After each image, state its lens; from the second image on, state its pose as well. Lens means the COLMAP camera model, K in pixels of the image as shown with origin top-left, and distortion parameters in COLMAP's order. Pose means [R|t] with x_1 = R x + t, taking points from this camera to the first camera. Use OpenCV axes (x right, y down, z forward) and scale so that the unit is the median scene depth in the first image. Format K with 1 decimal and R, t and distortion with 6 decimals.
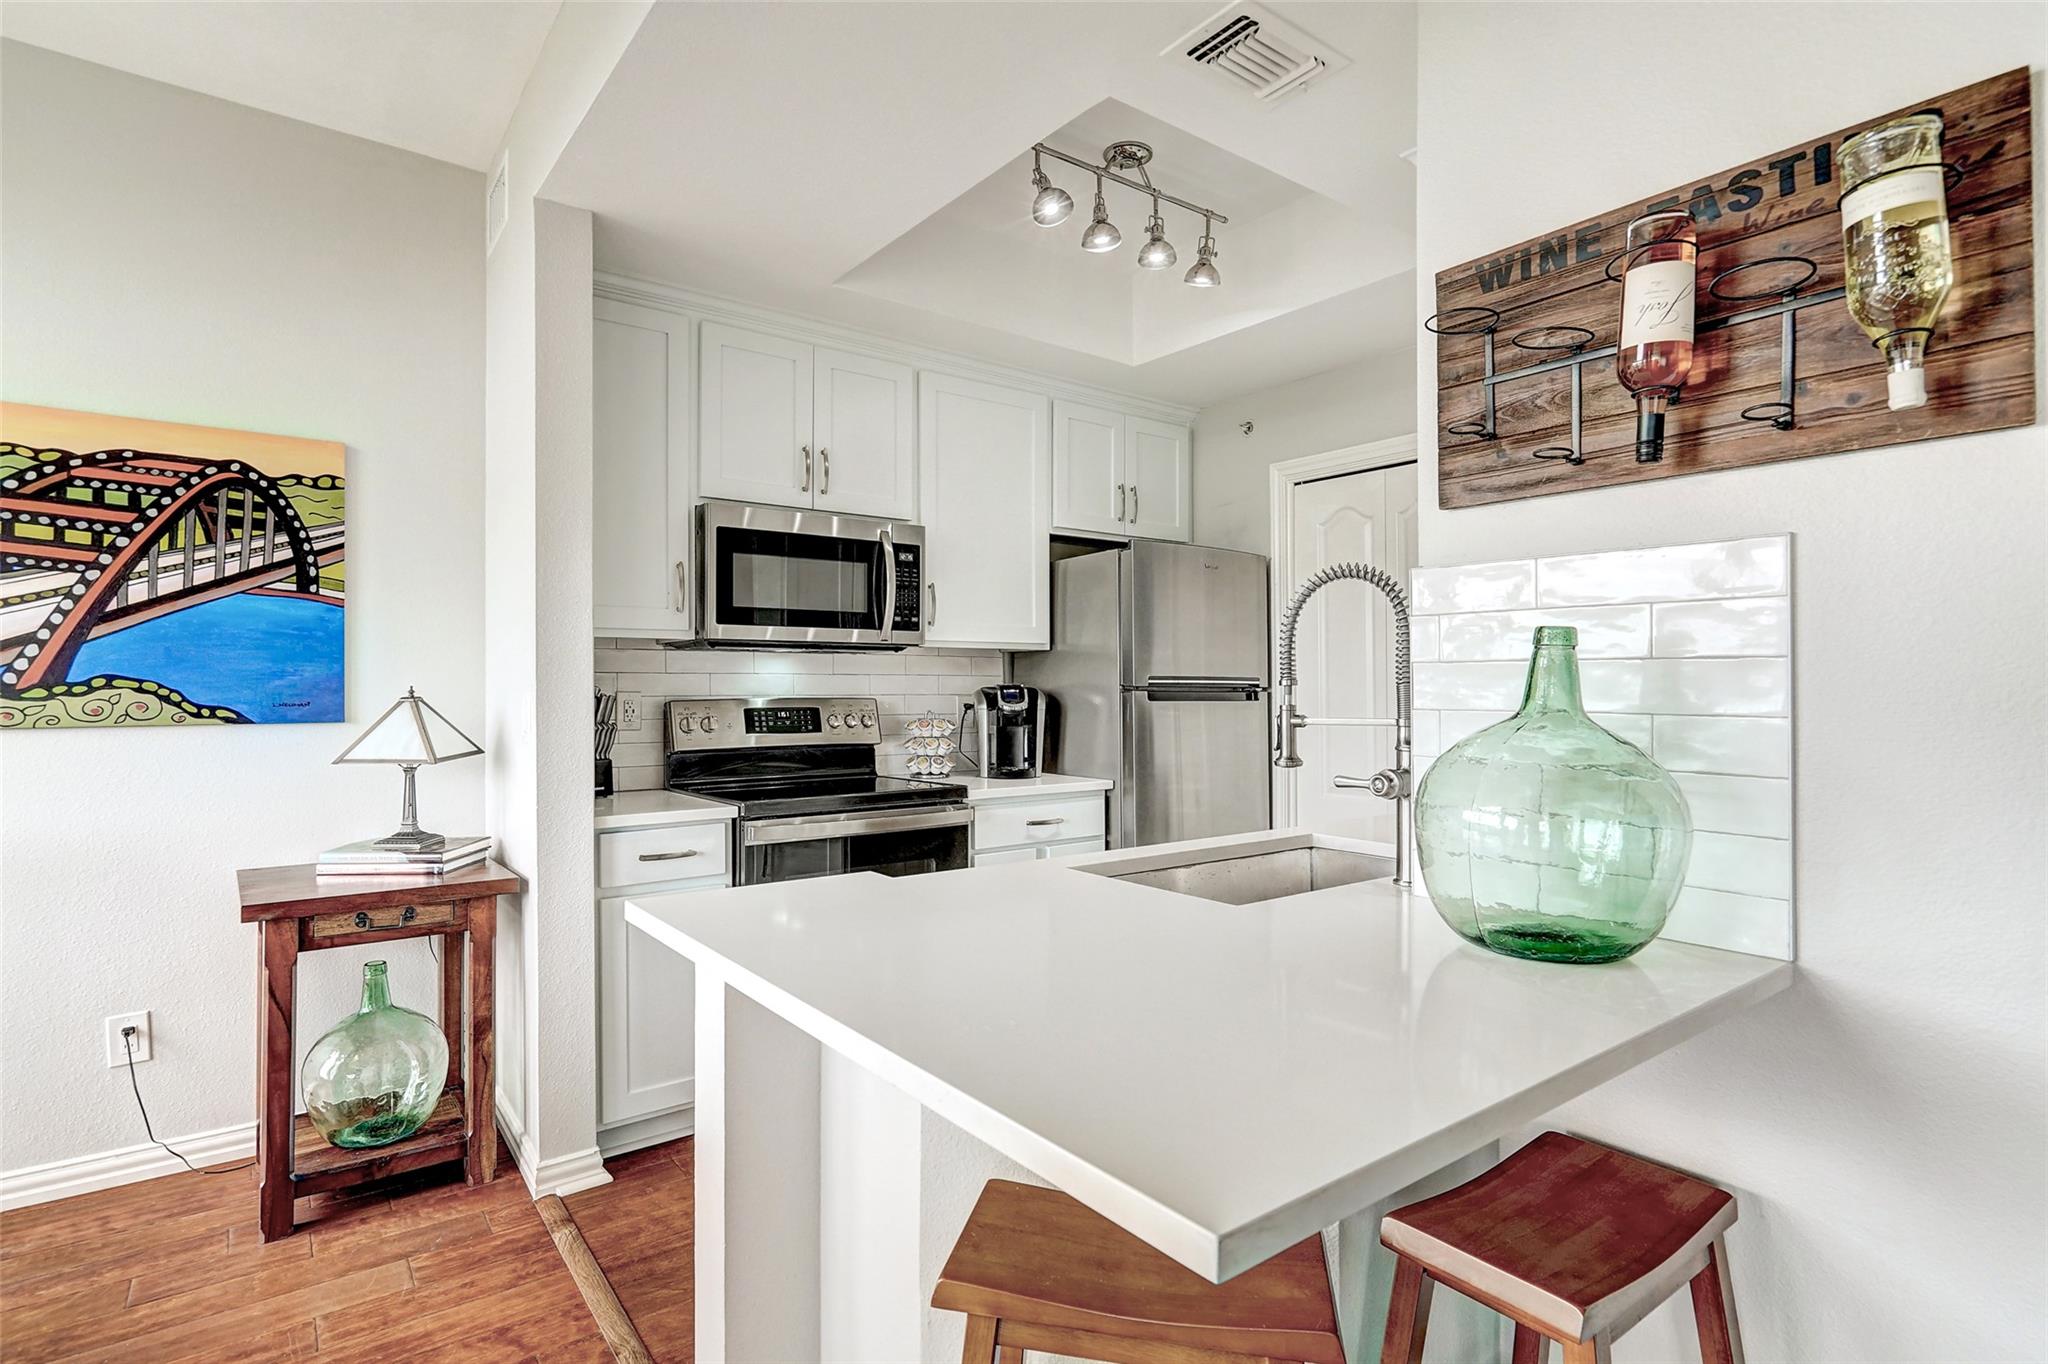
lens RADIAL K [[1040.6, 0, 1025.8], [0, 1040.6, 694.4], [0, 0, 1]] dist [-0.006177, 0.006908]
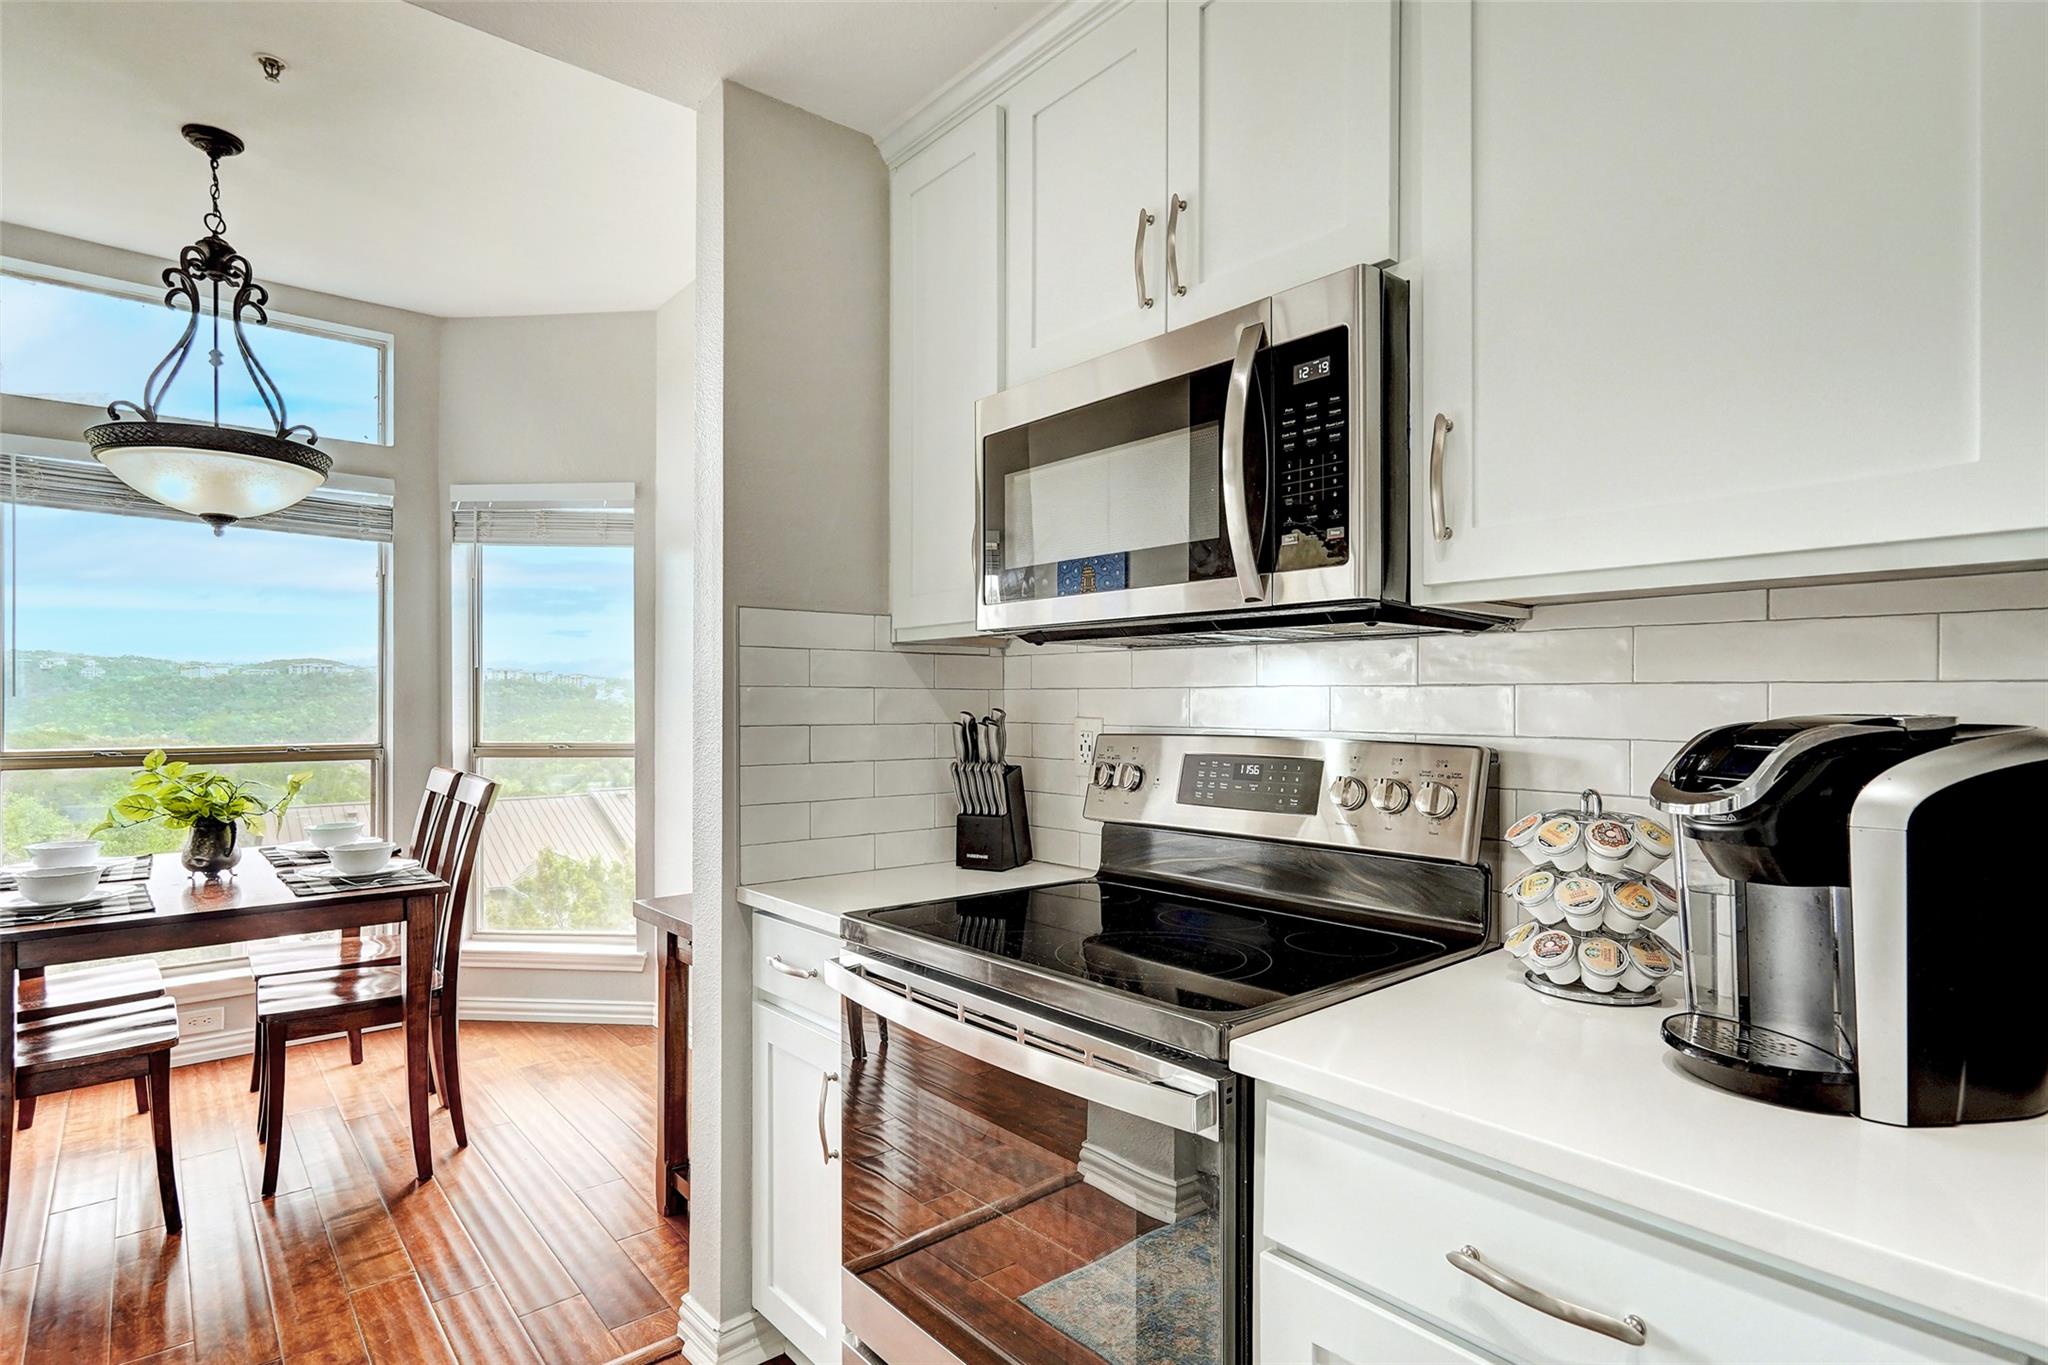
lens RADIAL K [[1040.6, 0, 1025.7], [0, 1040.6, 702.2], [0, 0, 1]] dist [-0.006177, 0.006908]
pose [[0.052840, 0.002577, -0.998600, 0.303505], [-0.012749, 0.999917, 0.001905, -0.015053], [0.998522, 0.012631, 0.052868, 1.058810]]
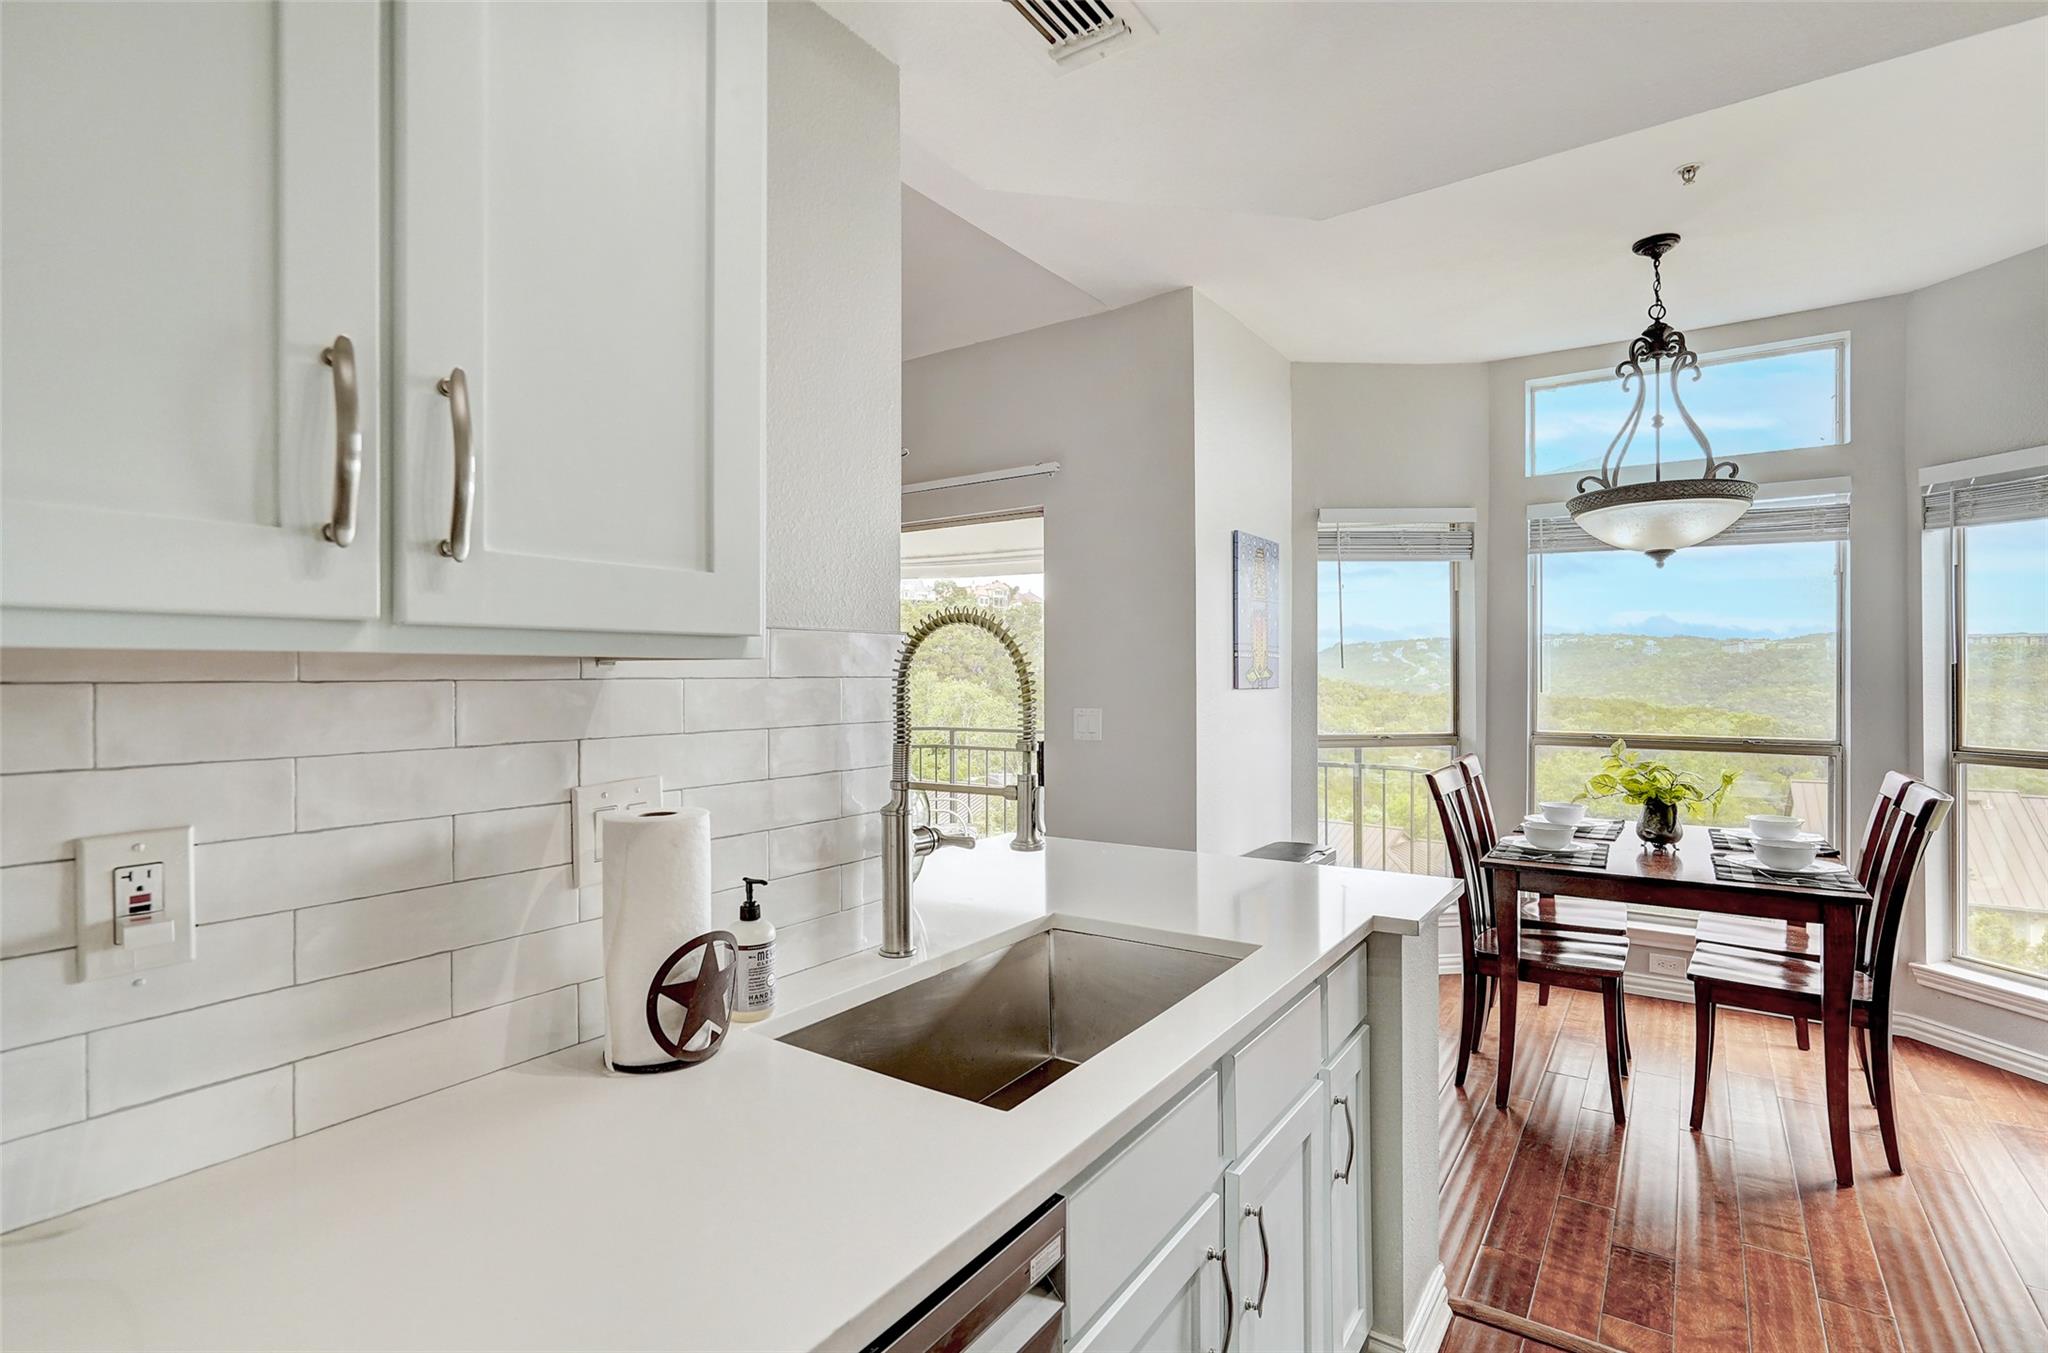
lens RADIAL K [[982.0, 0, 997.2], [0, 982.0, 669.0], [0, 0, 1]] dist [-0.016180, 0.006342]
pose [[-0.954683, -0.001362, -0.297622, 0.337209], [-0.003876, 0.999962, 0.007855, -0.048306], [0.297600, 0.008653, -0.954652, 1.181850]]
